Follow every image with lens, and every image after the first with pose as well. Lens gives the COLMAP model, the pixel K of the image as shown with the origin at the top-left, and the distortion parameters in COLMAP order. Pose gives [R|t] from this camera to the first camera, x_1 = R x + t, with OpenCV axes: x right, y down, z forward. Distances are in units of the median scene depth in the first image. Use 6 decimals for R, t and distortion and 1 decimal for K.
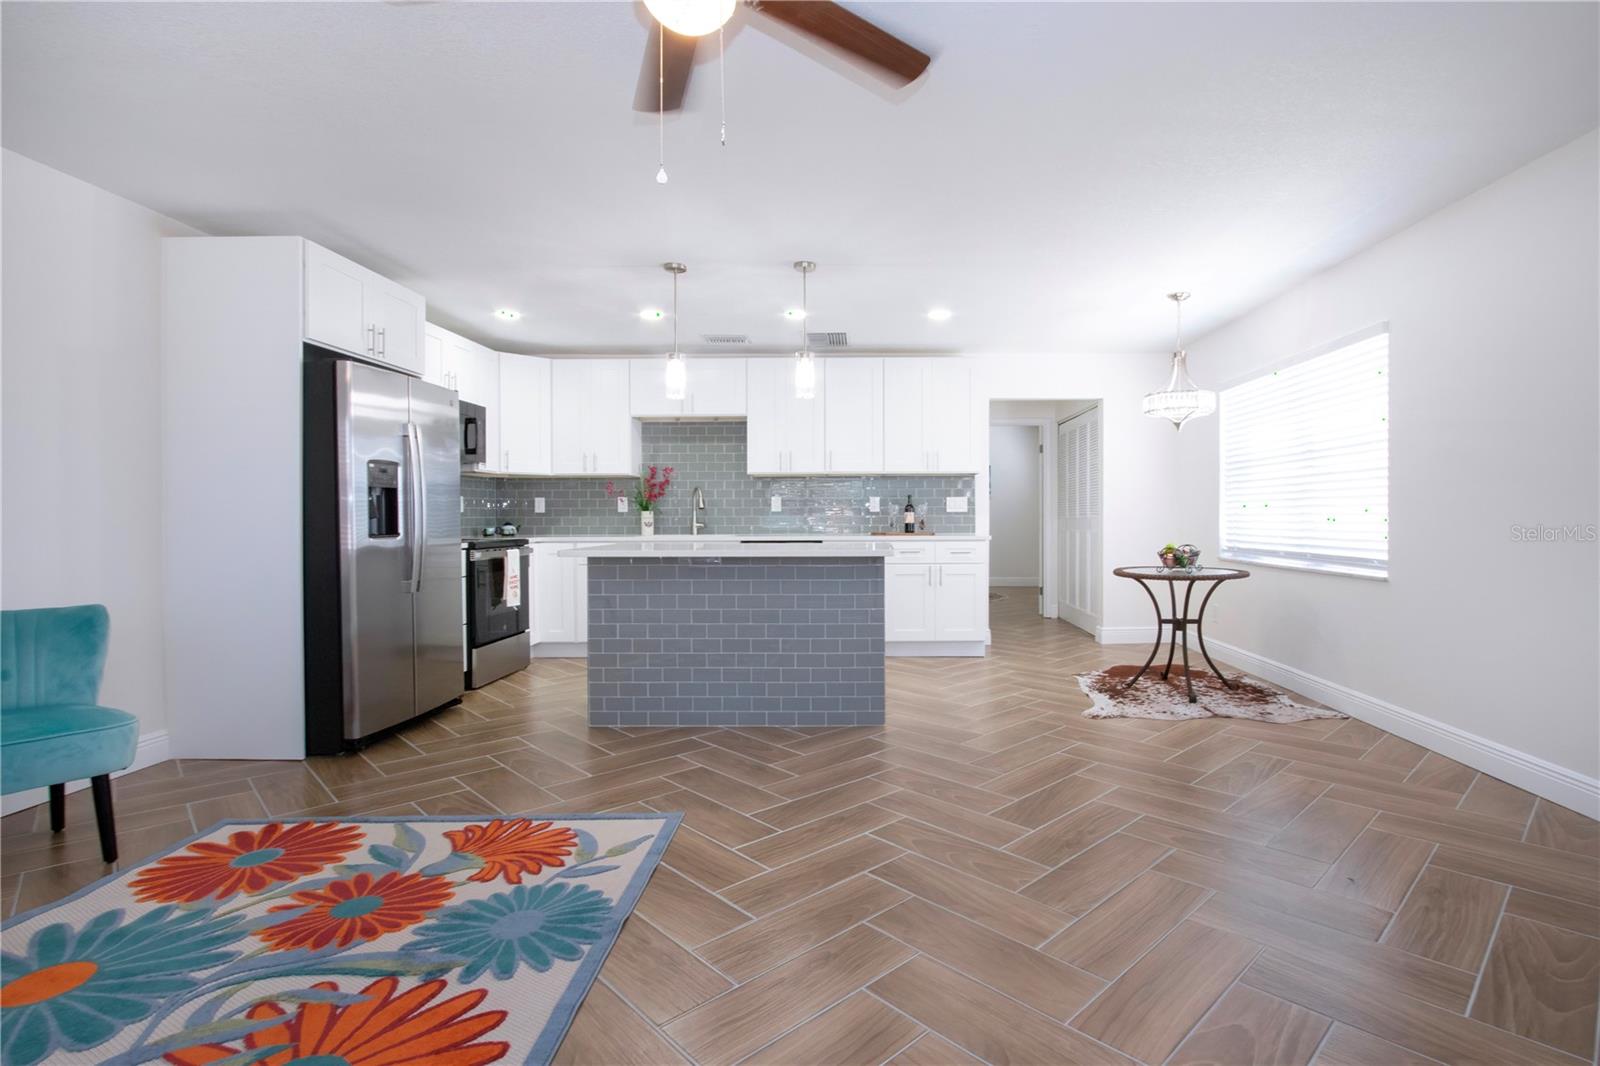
lens RADIAL K [[793.2, 0, 840.4], [0, 793.2, 530.0], [0, 0, 1]] dist [-0.014669, -0.000587]
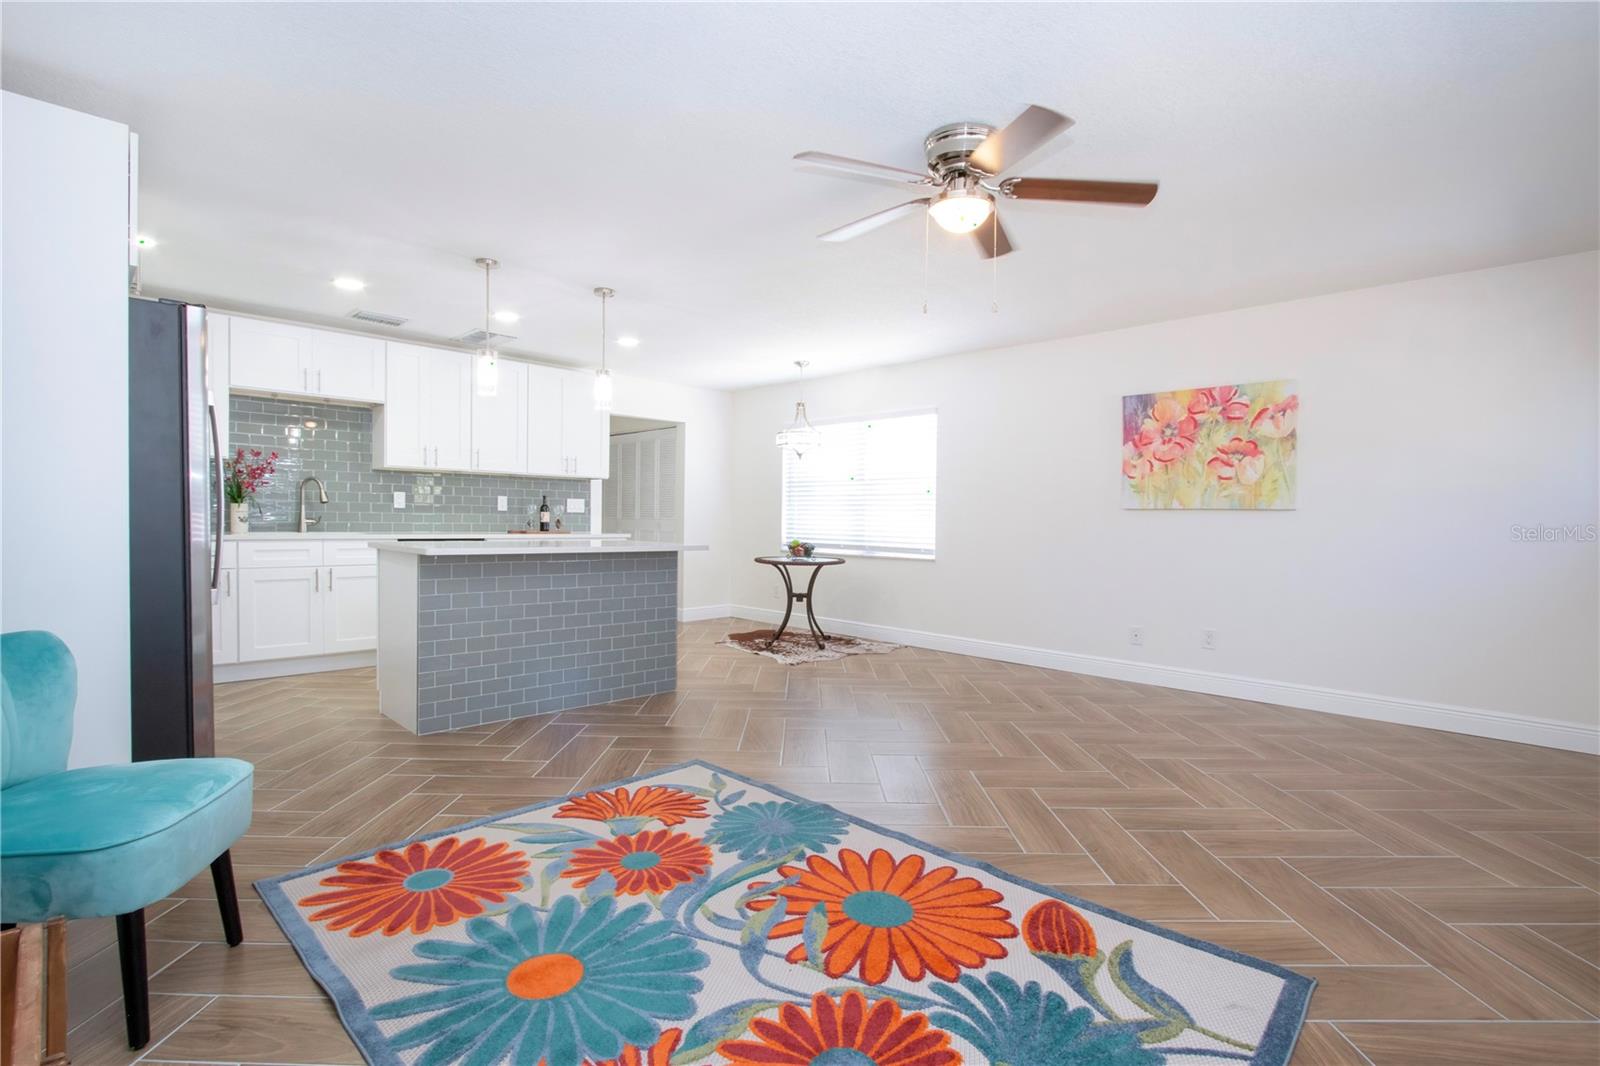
lens RADIAL K [[773.4, 0, 809.5], [0, 773.4, 540.4], [0, 0, 1]] dist [-0.009328, 0.000616]
pose [[0.700754, -0.004055, 0.713391, -0.644988], [-0.005957, 0.999916, 0.011535, 0.002749], [-0.713378, -0.012333, 0.700671, 0.028938]]
